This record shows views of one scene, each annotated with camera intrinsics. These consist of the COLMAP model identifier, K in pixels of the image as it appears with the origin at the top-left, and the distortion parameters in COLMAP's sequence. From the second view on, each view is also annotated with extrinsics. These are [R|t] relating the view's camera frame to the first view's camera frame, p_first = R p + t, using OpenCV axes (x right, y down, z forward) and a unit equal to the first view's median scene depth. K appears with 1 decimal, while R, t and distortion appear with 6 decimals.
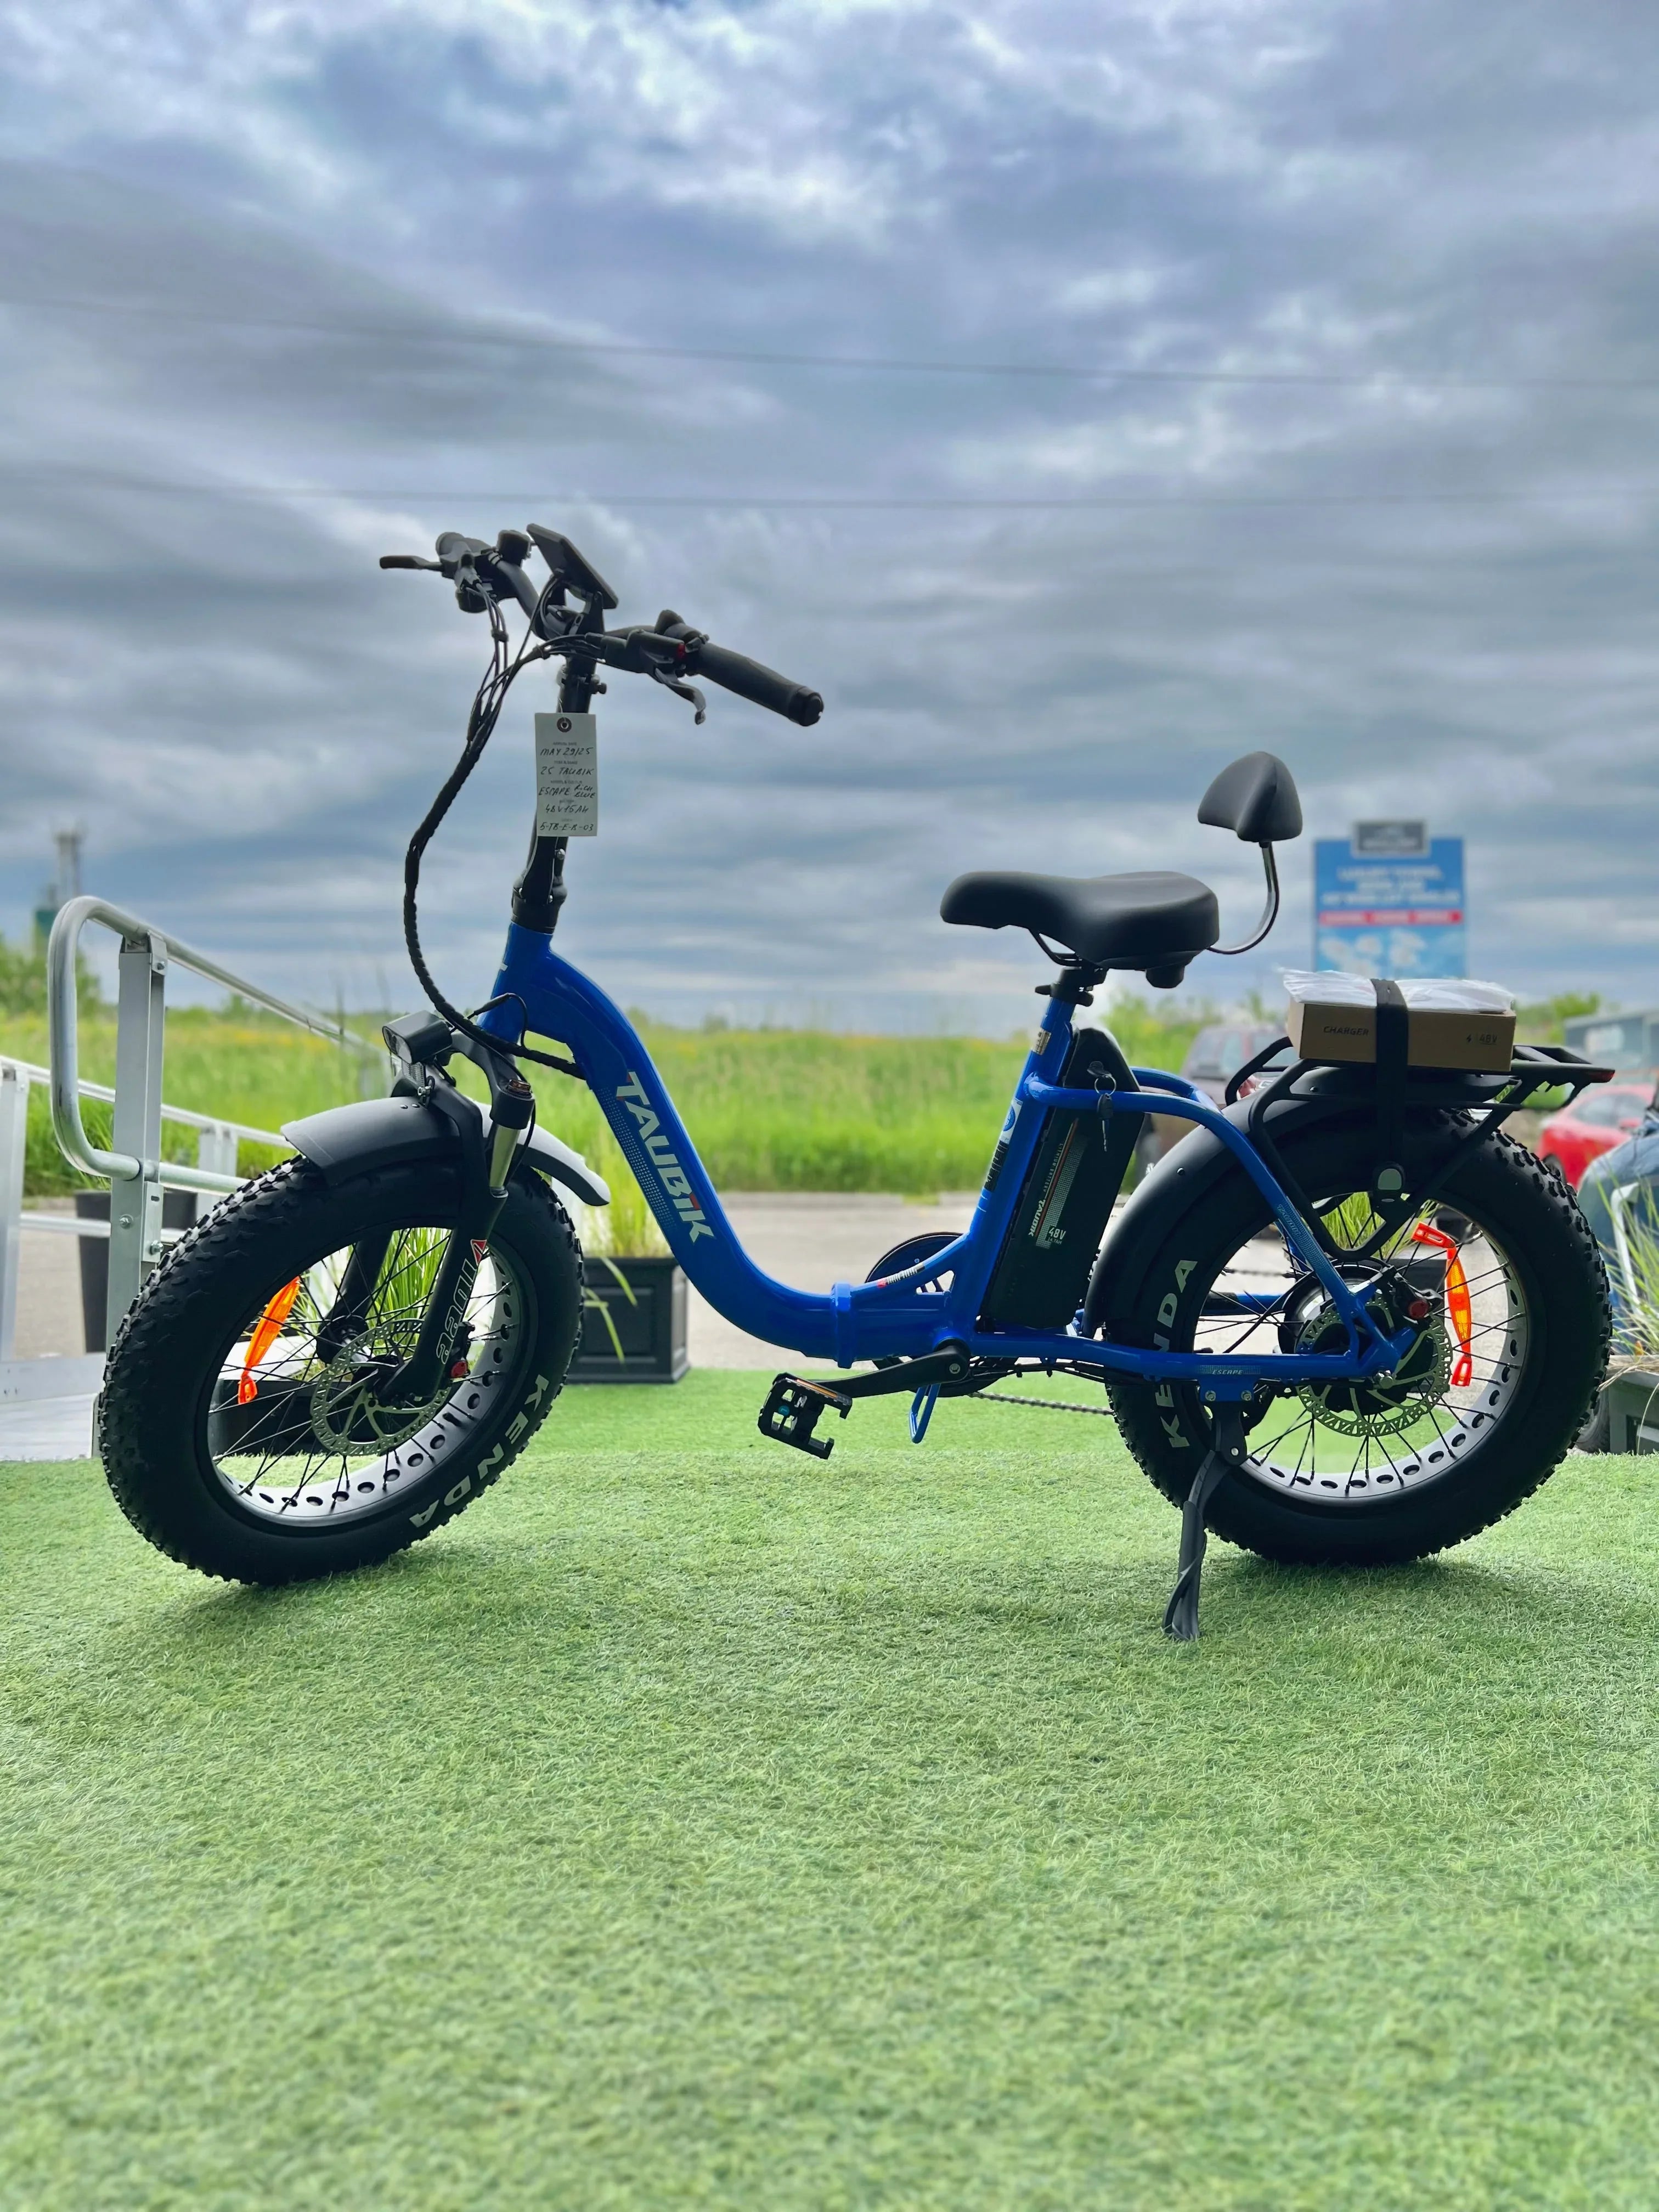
lens RADIAL K [[1699.7, 0, 790.9], [0, 1699.7, 1096.6], [0, 0, 1]] dist [0.031773, -0.046486]
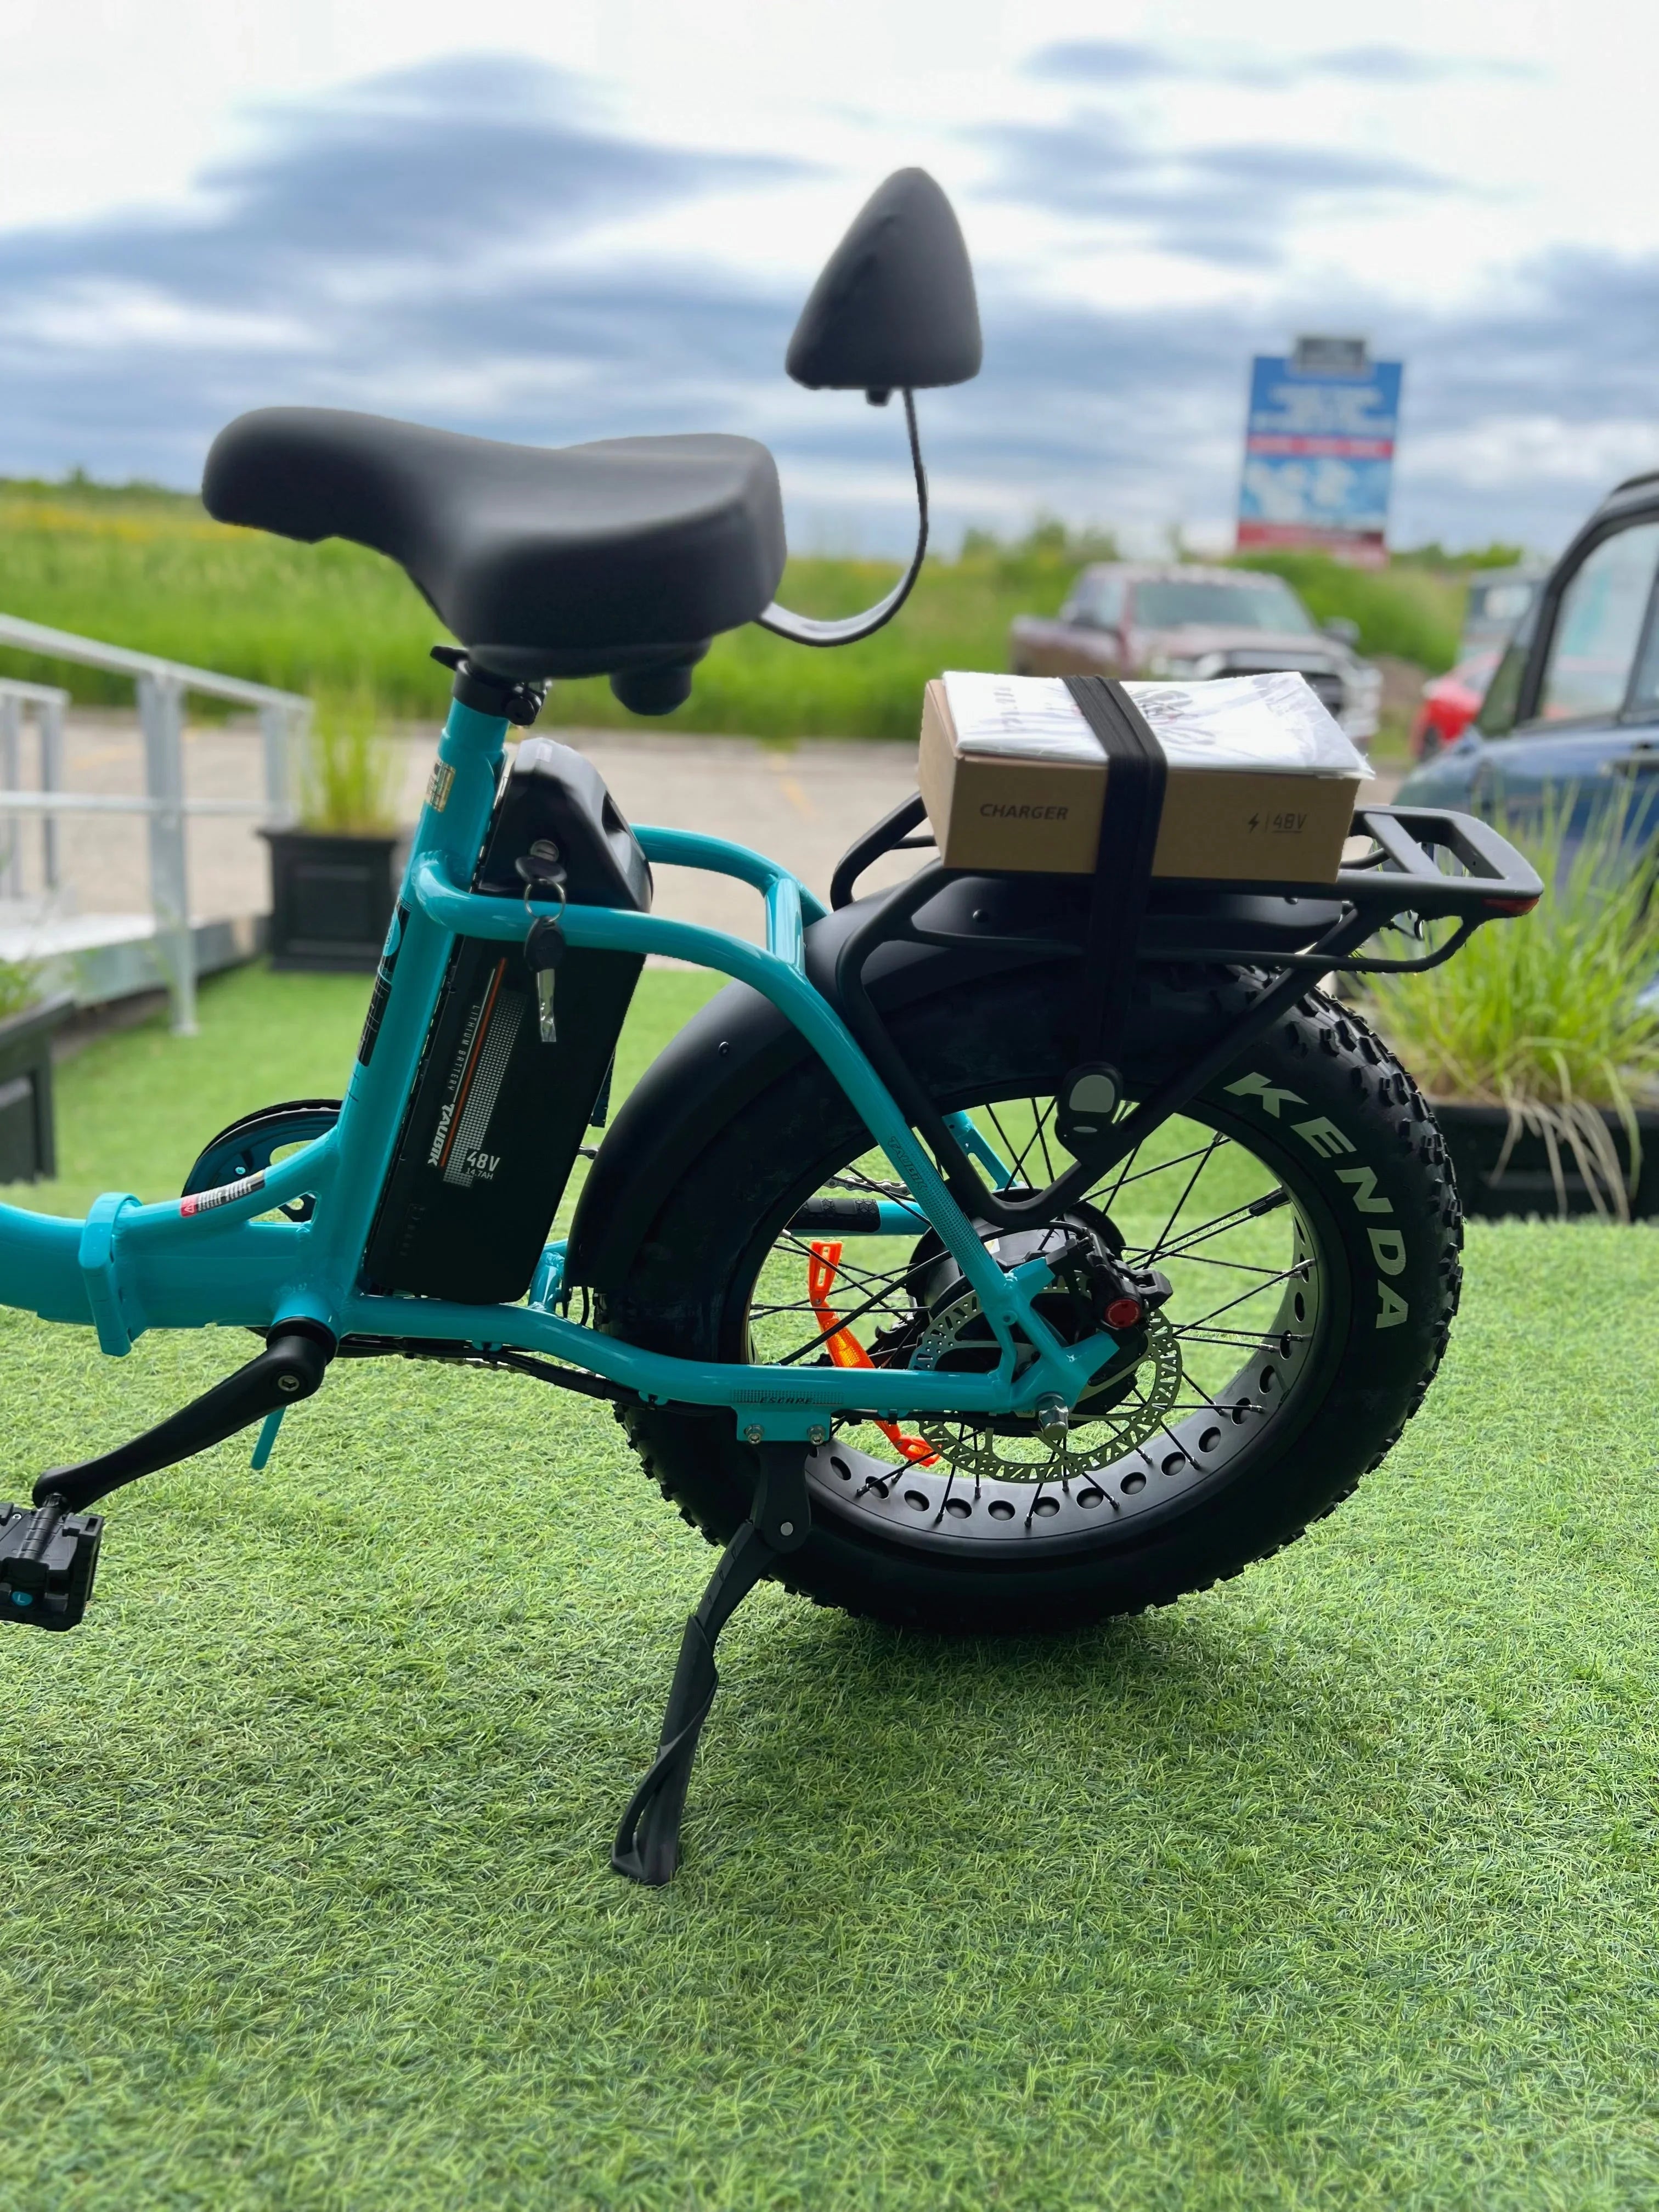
lens RADIAL K [[1576.9, 0, 819.3], [0, 1576.9, 1104.8], [0, 0, 1]] dist [0.063016, -0.004990]
pose [[0.997613, 0.021223, 0.065705, 0.219391], [-0.039733, 0.954698, 0.294911, -0.074638], [-0.056469, -0.296818, 0.953263, 0.506490]]
